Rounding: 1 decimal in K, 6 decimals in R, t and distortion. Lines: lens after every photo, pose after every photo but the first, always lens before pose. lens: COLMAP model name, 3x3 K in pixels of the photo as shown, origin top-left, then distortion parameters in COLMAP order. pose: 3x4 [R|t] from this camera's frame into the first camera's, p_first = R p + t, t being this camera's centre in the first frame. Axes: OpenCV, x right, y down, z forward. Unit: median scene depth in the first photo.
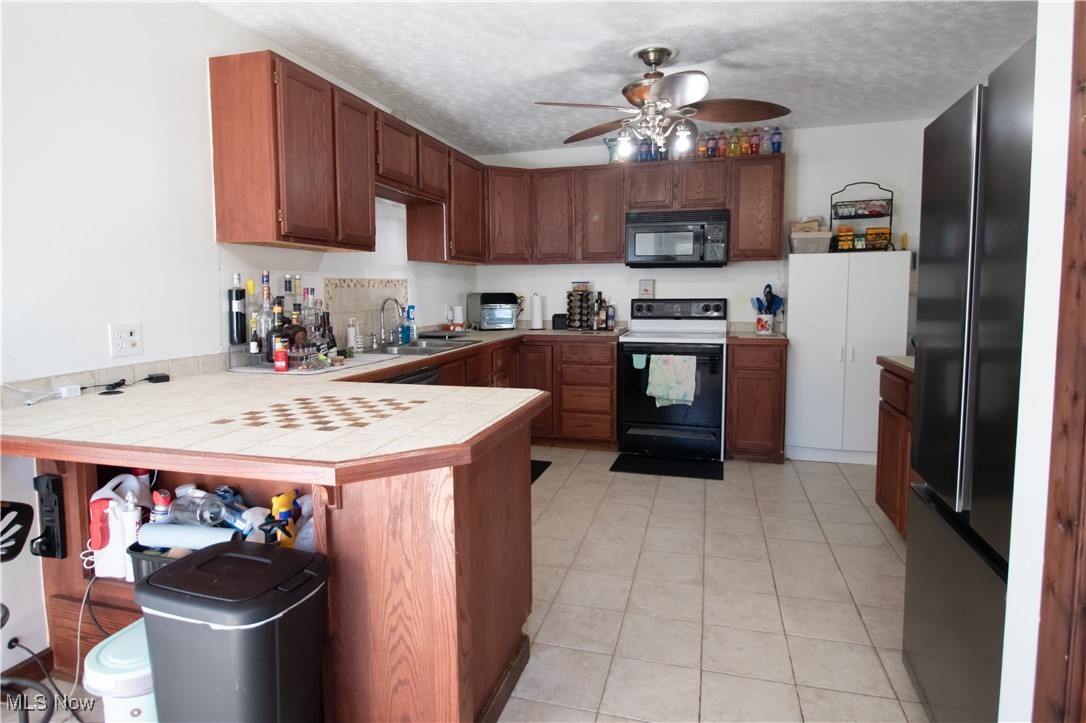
lens RADIAL K [[599.2, 0, 543.9], [0, 599.2, 339.6], [0, 0, 1]] dist [0.001768, -0.012820]
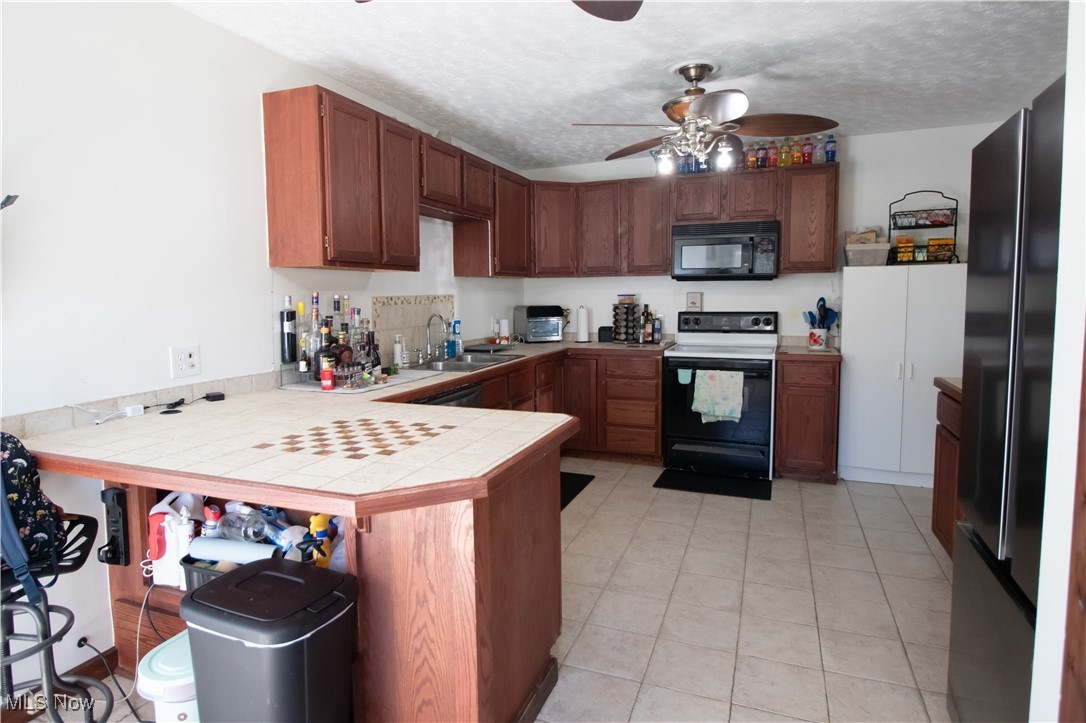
lens RADIAL K [[597.9, 0, 542.2], [0, 597.9, 342.7], [0, 0, 1]] dist [0.002039, -0.011927]
pose [[0.995170, 0.004629, -0.098061, 0.032871], [-0.004647, 0.999989, 0.000051, -0.026983], [0.098060, 0.000405, 0.995180, -0.004216]]
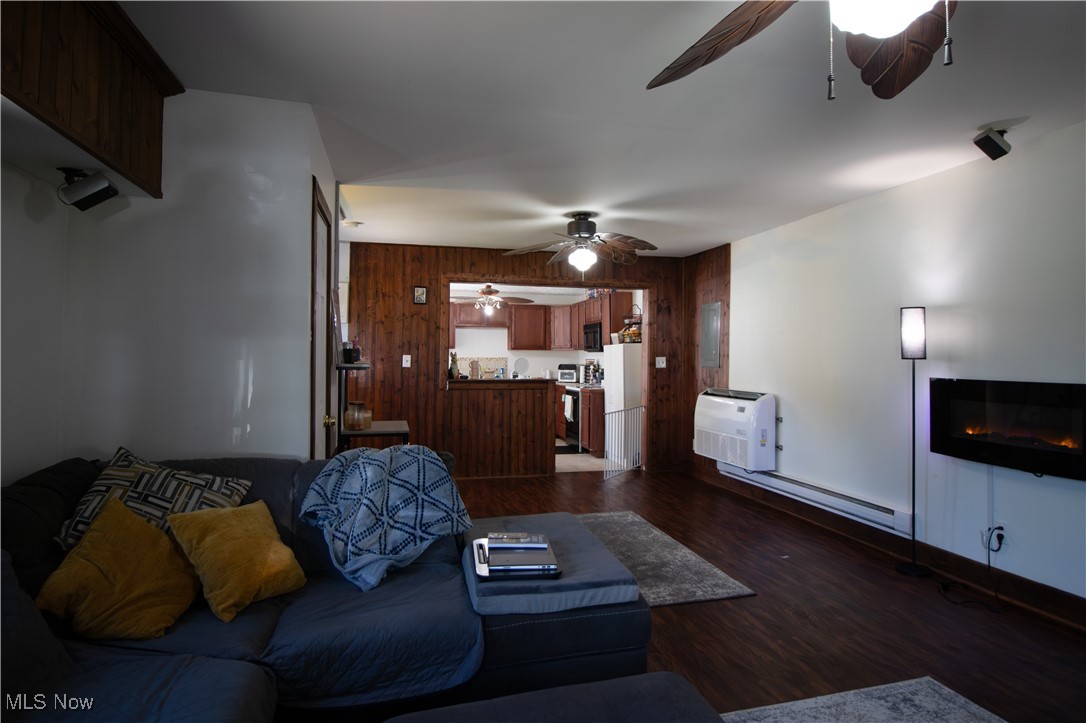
lens RADIAL K [[601.5, 0, 538.7], [0, 601.5, 344.7], [0, 0, 1]] dist [0.002619, -0.011013]
pose [[0.496946, -0.011840, -0.867701, 2.803926], [-0.086679, 0.994229, -0.063209, -0.011973], [0.863442, 0.106623, 0.493051, -0.156081]]
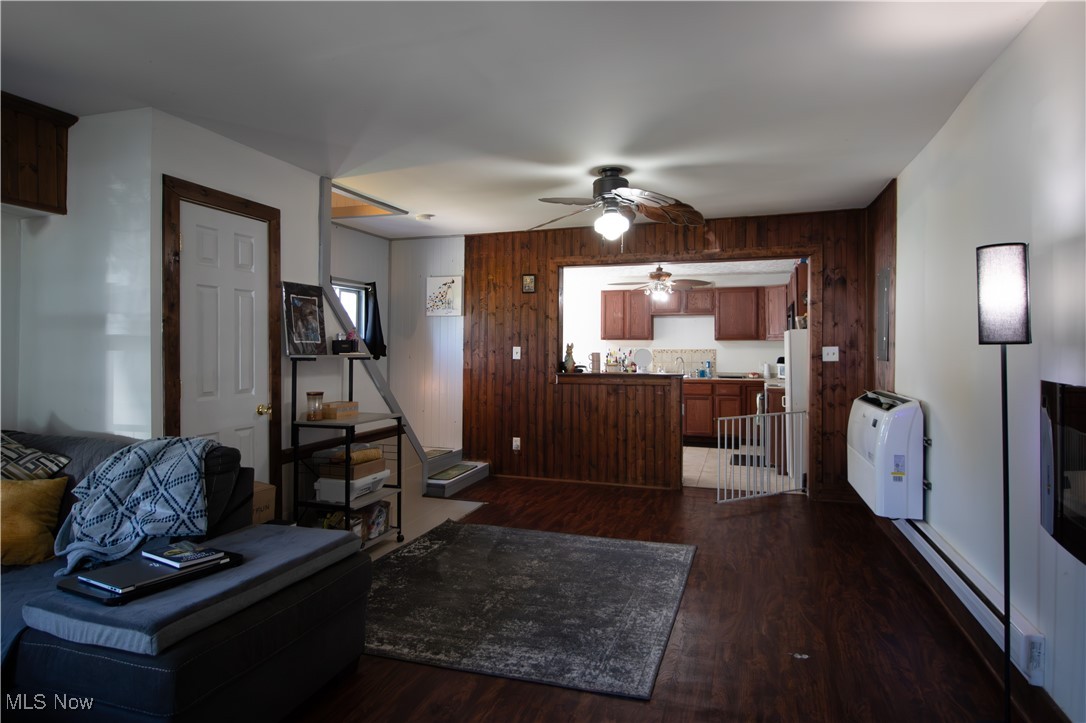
lens RADIAL K [[606.2, 0, 542.0], [0, 606.2, 348.4], [0, 0, 1]] dist [0.003447, -0.012391]
pose [[-0.038714, 0.000864, -0.999250, 2.782466], [-0.090801, 0.995859, 0.004379, -0.081063], [0.995116, 0.090902, -0.038475, 0.661480]]
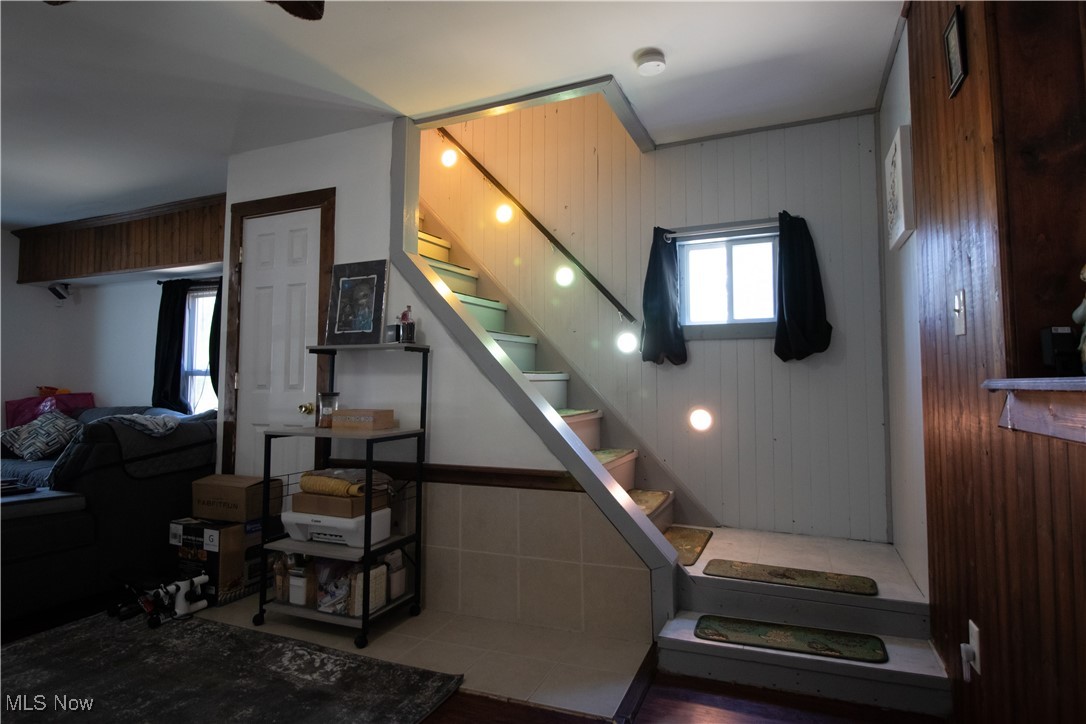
lens RADIAL K [[597.9, 0, 542.2], [0, 597.9, 343.2], [0, 0, 1]] dist [0.002039, -0.011927]
pose [[-0.993125, 0.014354, 0.116177, 1.050851], [0.016660, 0.999683, 0.018902, -0.037202], [-0.115869, 0.020708, -0.993049, 1.111500]]
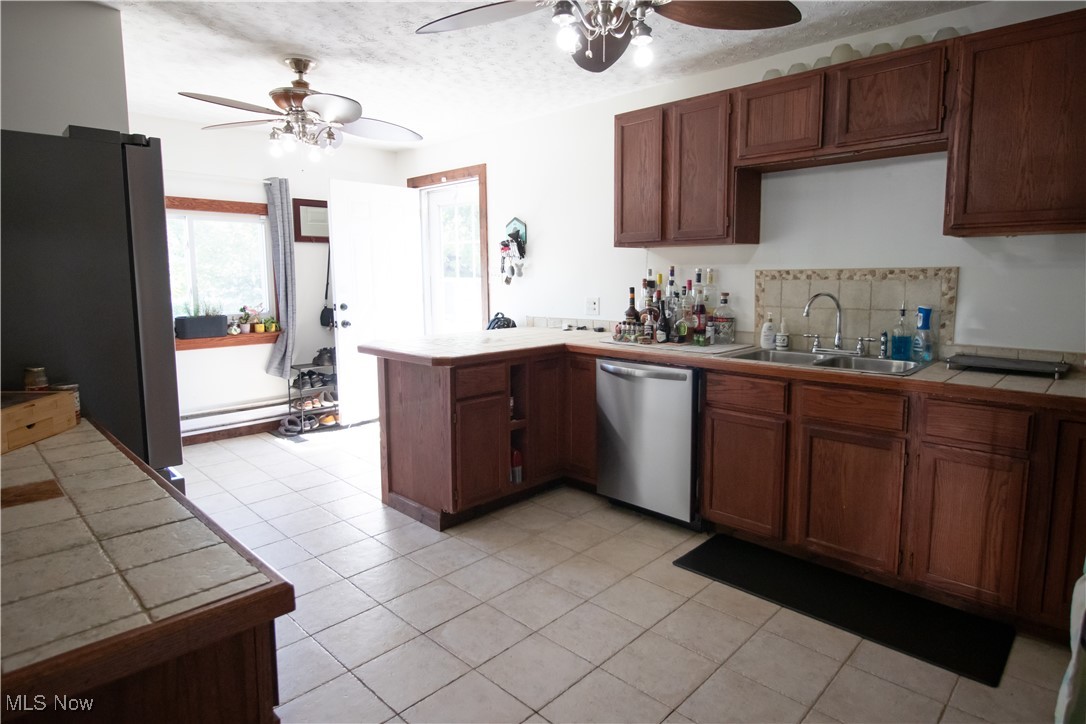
lens RADIAL K [[597.9, 0, 542.2], [0, 597.9, 343.2], [0, 0, 1]] dist [0.002039, -0.011927]
pose [[-0.481905, 0.111676, -0.869078, 0.773859], [-0.065422, 0.984491, 0.162783, -0.135679], [0.873778, 0.135303, -0.467125, 1.307536]]
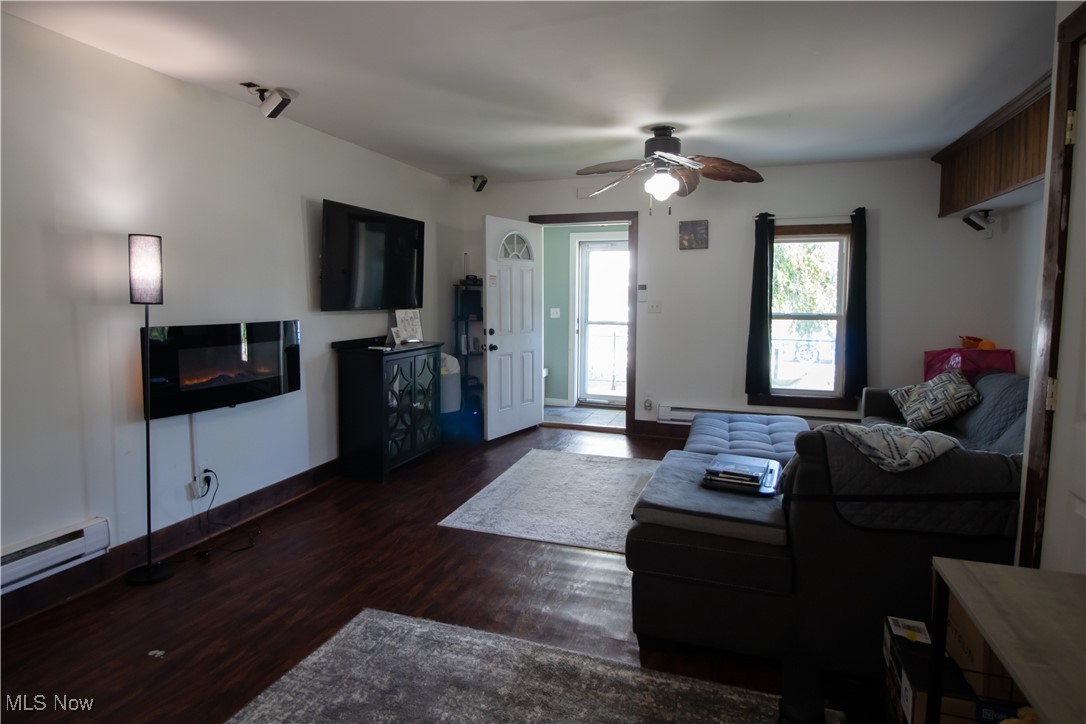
lens RADIAL K [[593.9, 0, 538.3], [0, 593.9, 347.0], [0, 0, 1]] dist [0.000552, -0.011769]
pose [[0.052062, -0.079940, 0.995439, 1.197960], [0.084456, 0.993572, 0.075373, -0.079991], [-0.995066, 0.080147, 0.058478, 0.471829]]
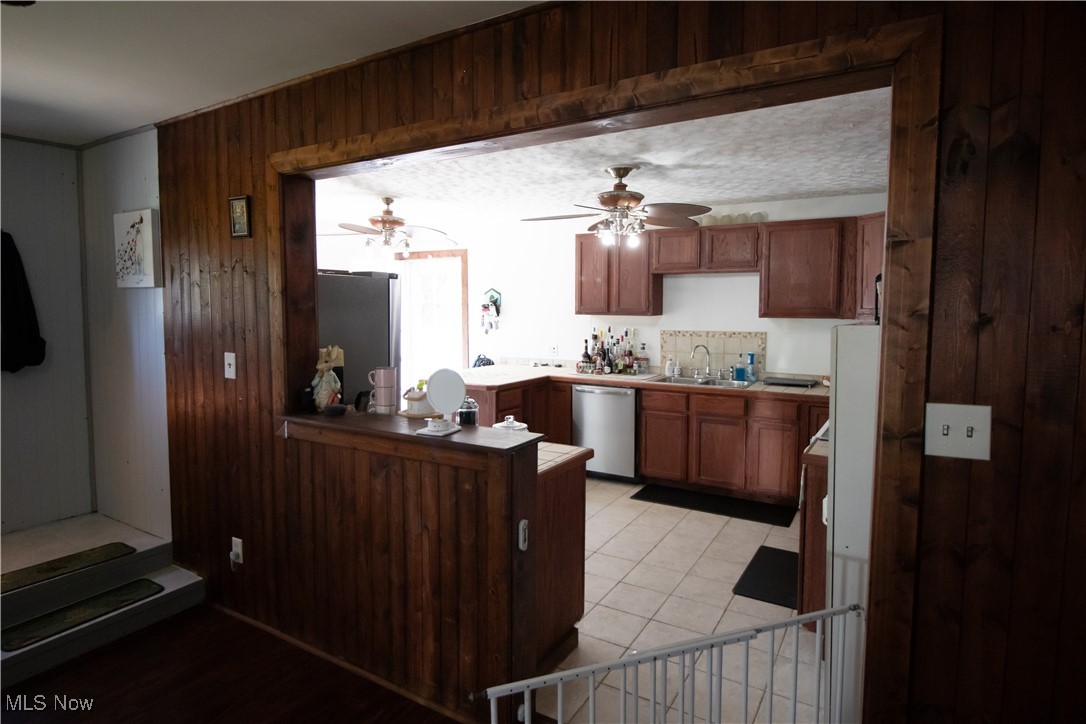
lens RADIAL K [[593.9, 0, 538.3], [0, 593.9, 347.0], [0, 0, 1]] dist [0.000552, -0.011769]
pose [[-0.260312, 0.074986, -0.962608, 1.519504], [-0.083449, 0.991502, 0.099803, -0.217242], [0.961912, 0.106309, -0.251842, 1.222268]]
